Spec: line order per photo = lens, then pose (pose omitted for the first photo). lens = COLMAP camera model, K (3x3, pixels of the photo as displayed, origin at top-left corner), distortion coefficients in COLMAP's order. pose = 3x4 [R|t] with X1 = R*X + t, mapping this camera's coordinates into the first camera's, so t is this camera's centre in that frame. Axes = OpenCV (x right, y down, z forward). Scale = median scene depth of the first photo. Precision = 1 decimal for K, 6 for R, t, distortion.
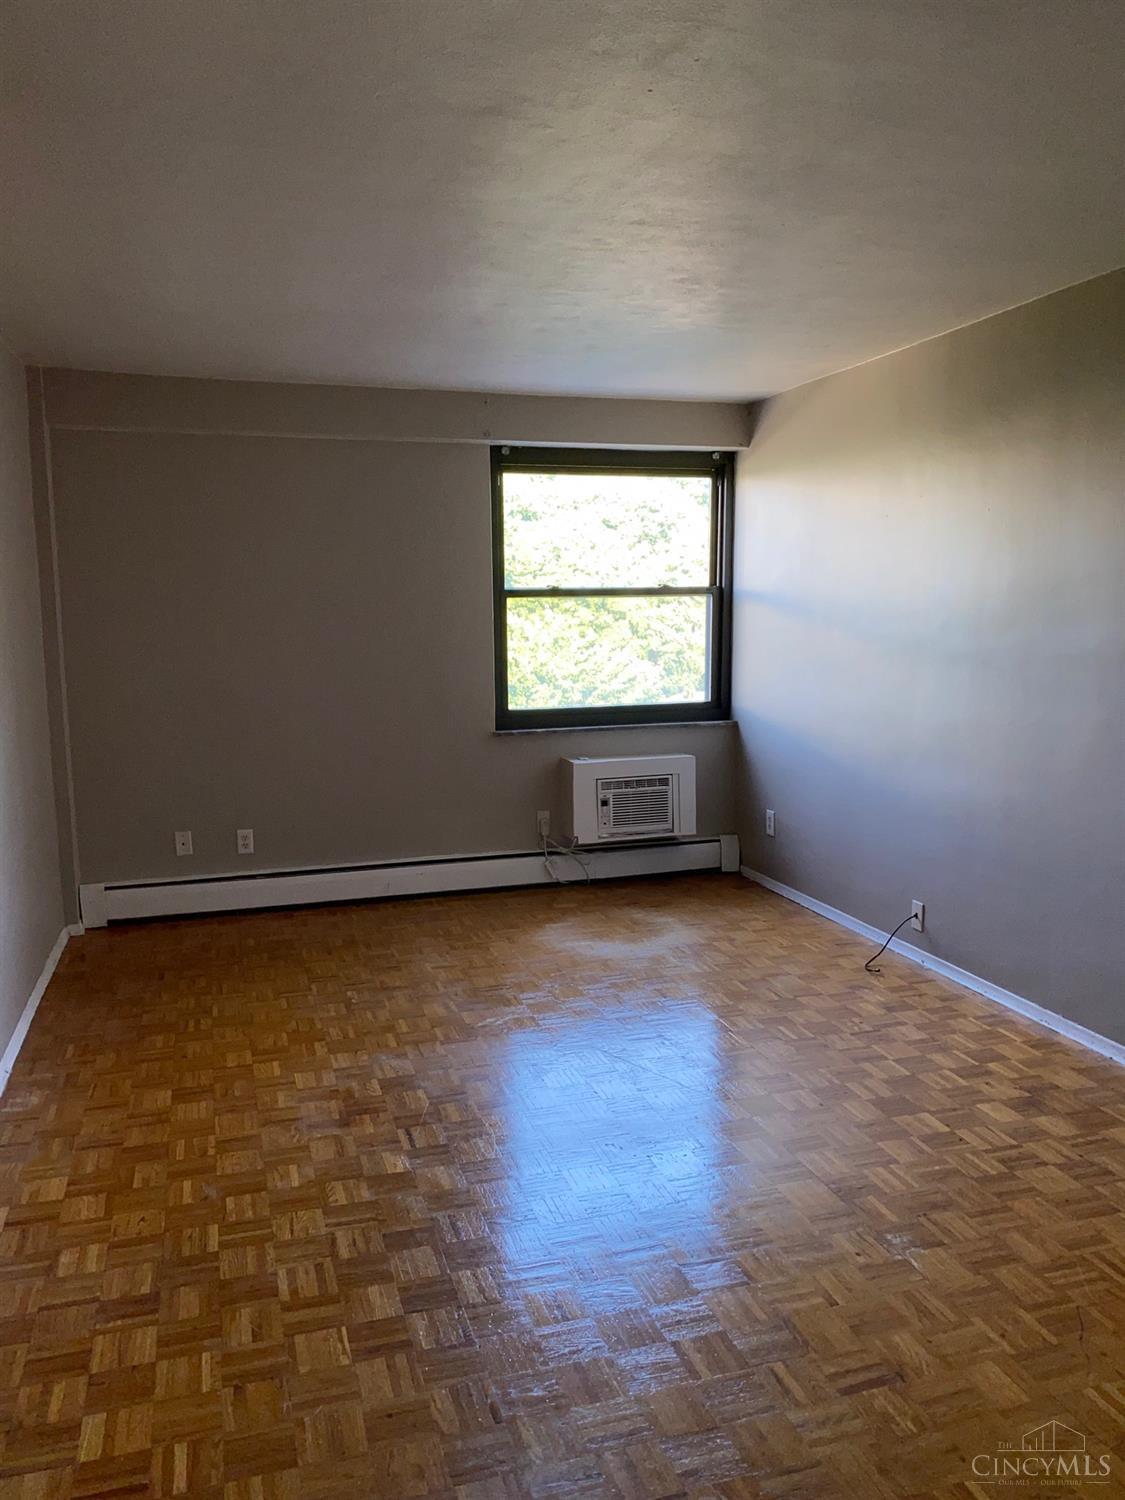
lens RADIAL K [[1146.6, 0, 562.5], [0, 1146.6, 750.0], [0, 0, 1]] dist [0.062277, -0.080884]
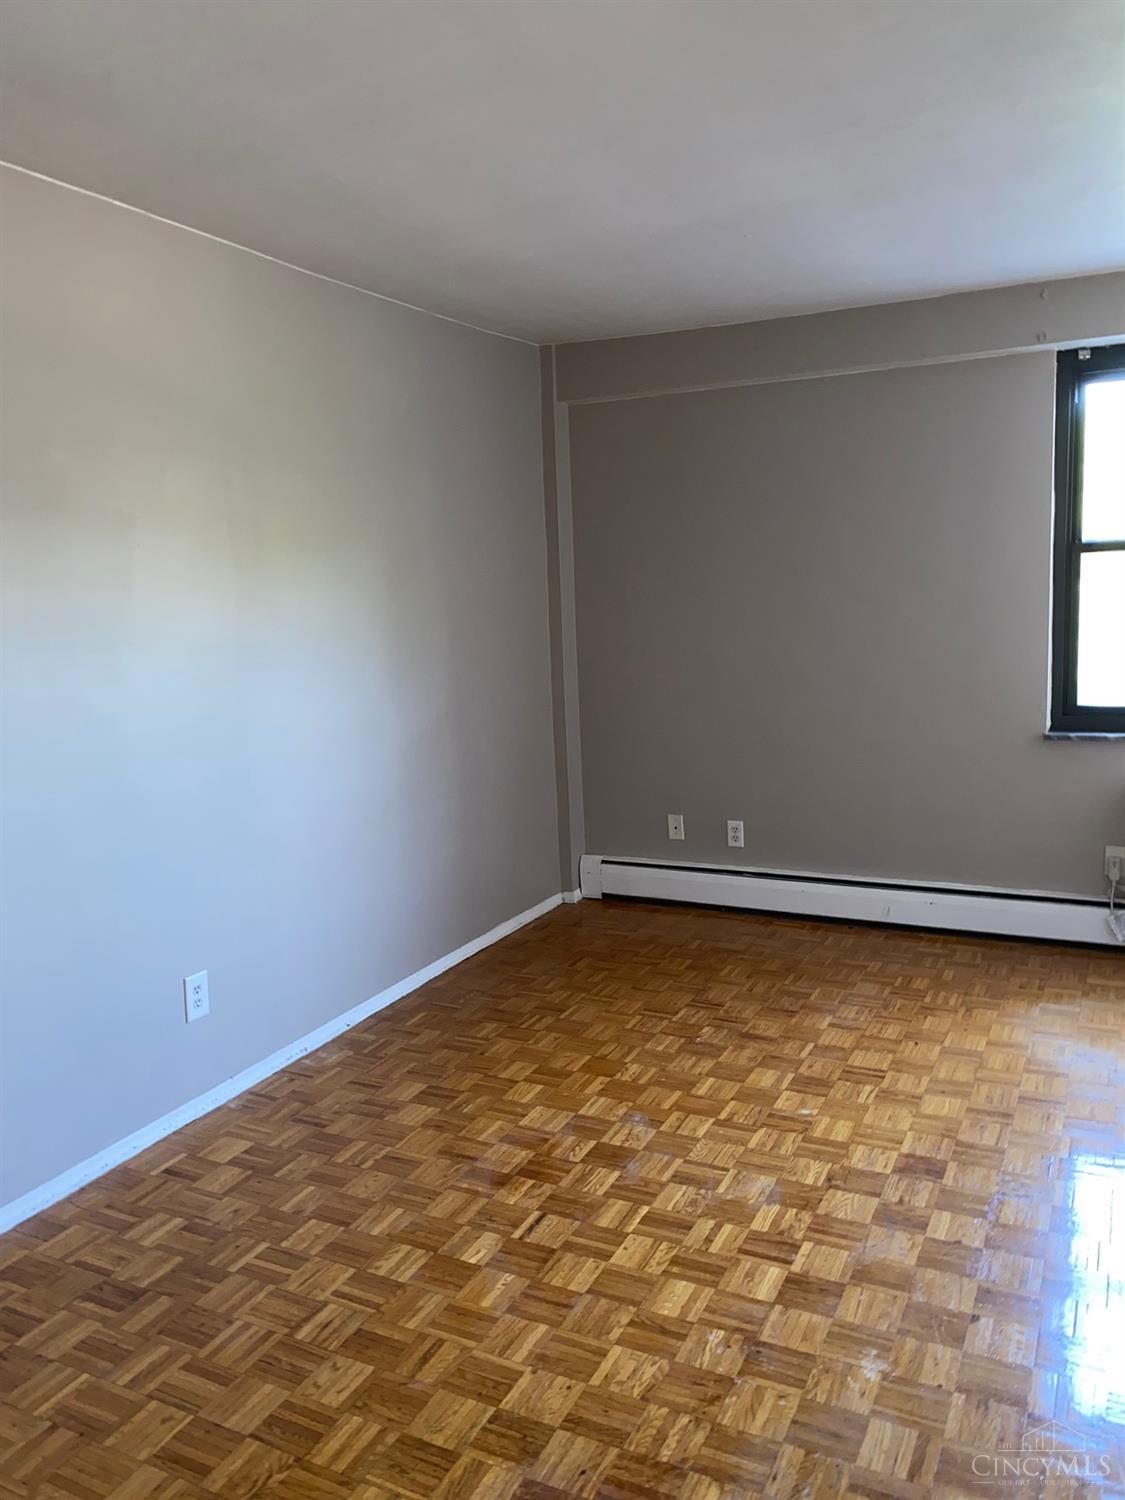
lens RADIAL K [[1146.6, 0, 562.5], [0, 1146.6, 750.0], [0, 0, 1]] dist [0.062277, -0.080884]
pose [[0.713363, 0.084942, -0.695628, 0.297425], [-0.056026, 0.996363, 0.064209, -0.044318], [0.698551, -0.006831, 0.715527, 0.280292]]
